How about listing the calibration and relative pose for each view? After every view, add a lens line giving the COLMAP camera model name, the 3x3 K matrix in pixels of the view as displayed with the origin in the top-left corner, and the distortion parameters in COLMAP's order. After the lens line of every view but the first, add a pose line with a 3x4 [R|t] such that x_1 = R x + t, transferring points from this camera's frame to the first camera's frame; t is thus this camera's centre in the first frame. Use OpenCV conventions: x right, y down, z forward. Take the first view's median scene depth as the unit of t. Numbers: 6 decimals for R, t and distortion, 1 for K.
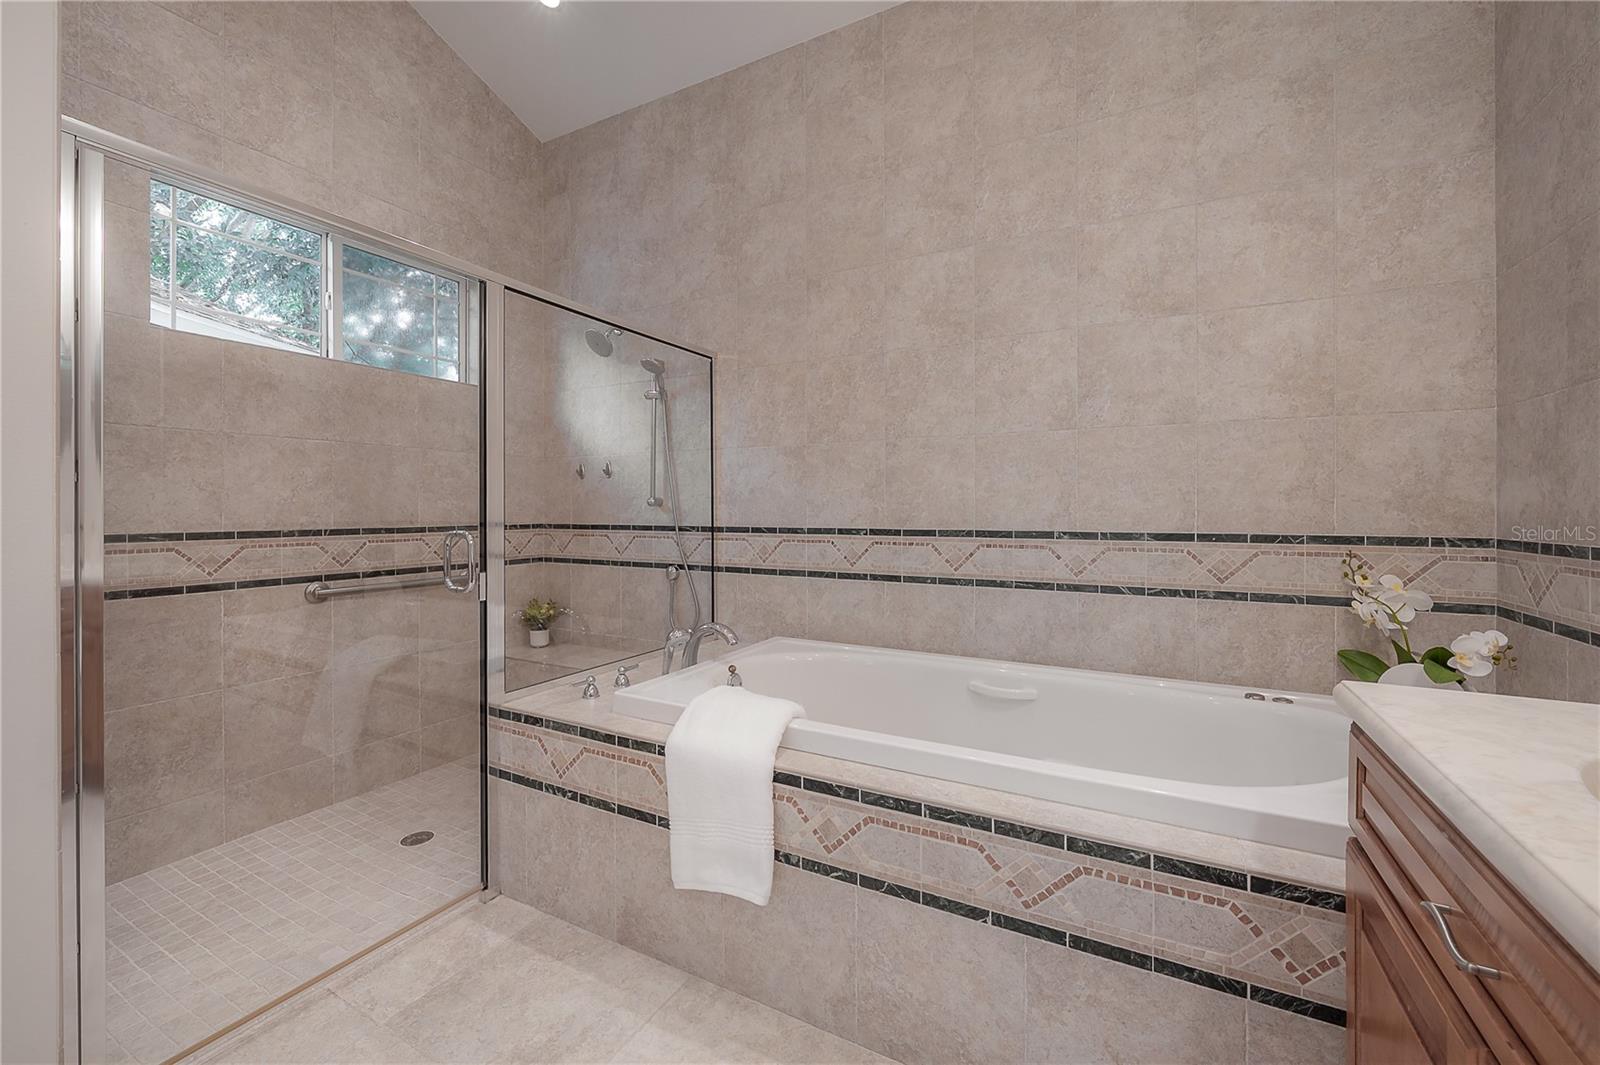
lens RADIAL K [[658.6, 0, 773.0], [0, 658.6, 508.2], [0, 0, 1]] dist [-0.003130, -0.000683]
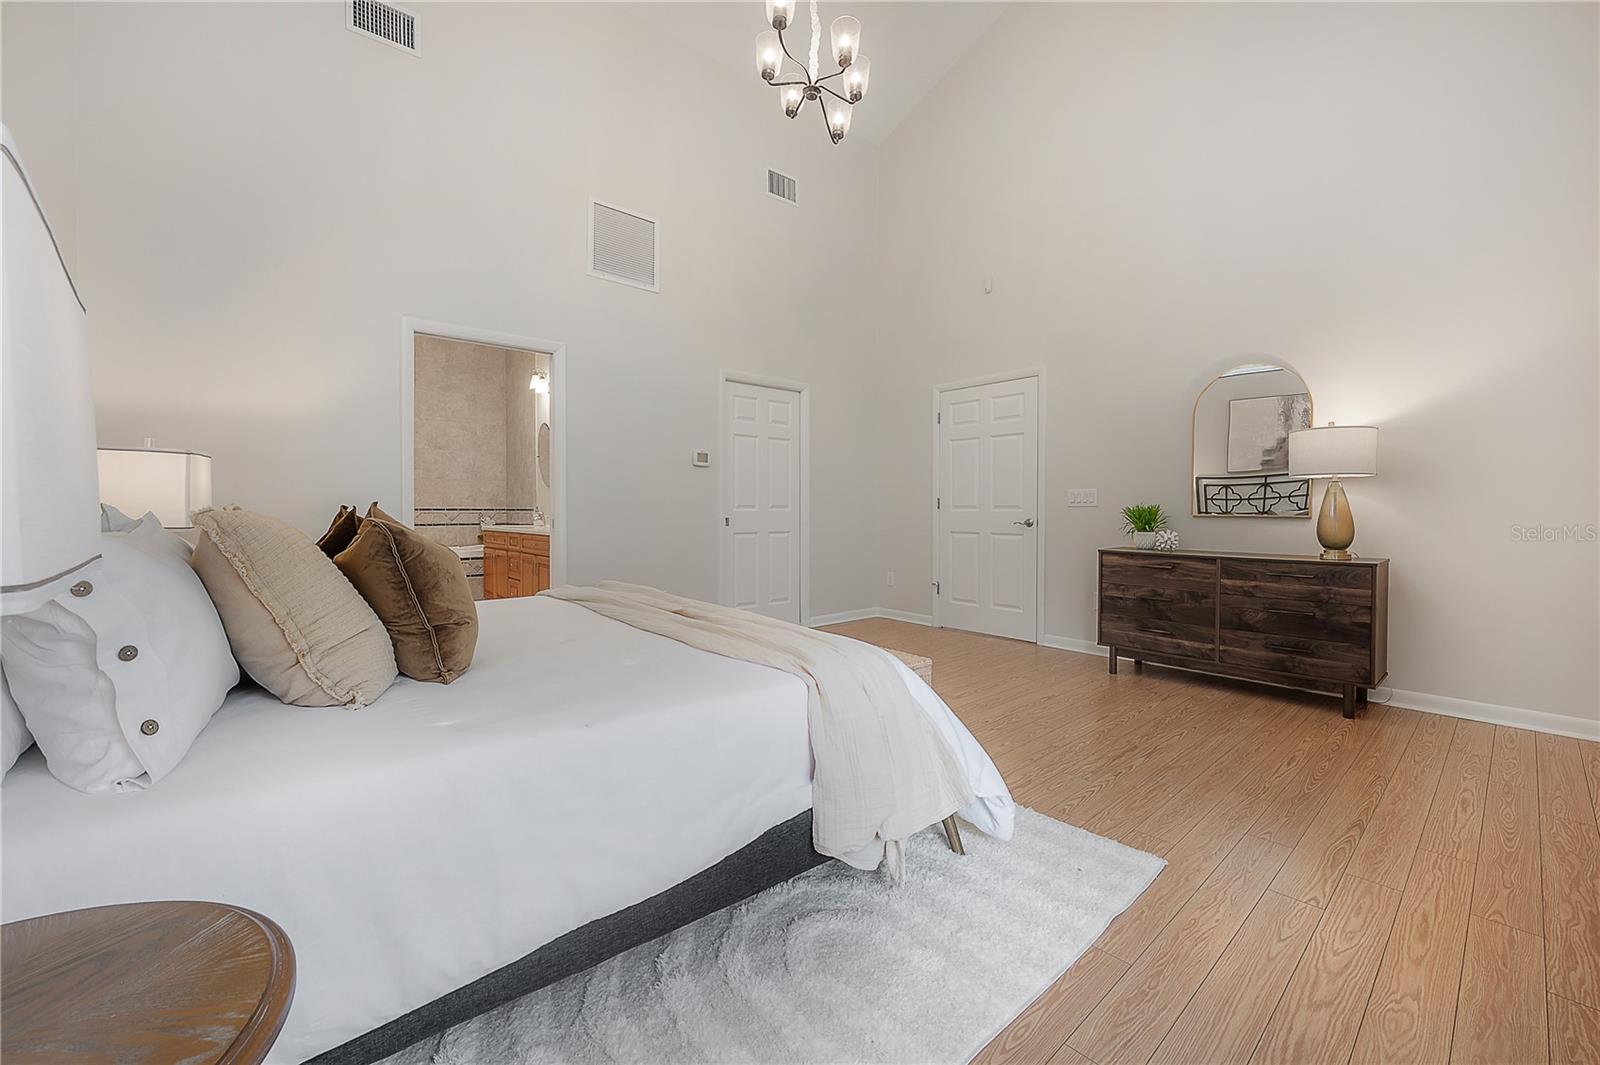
lens RADIAL K [[658.6, 0, 795.1], [0, 658.6, 520.5], [0, 0, 1]] dist [-0.003130, -0.000683]
pose [[0.374504, -0.018874, 0.927033, -2.061738], [-0.001752, 0.999777, 0.021063, 0.024184], [-0.927223, -0.009512, 0.374388, -2.220289]]
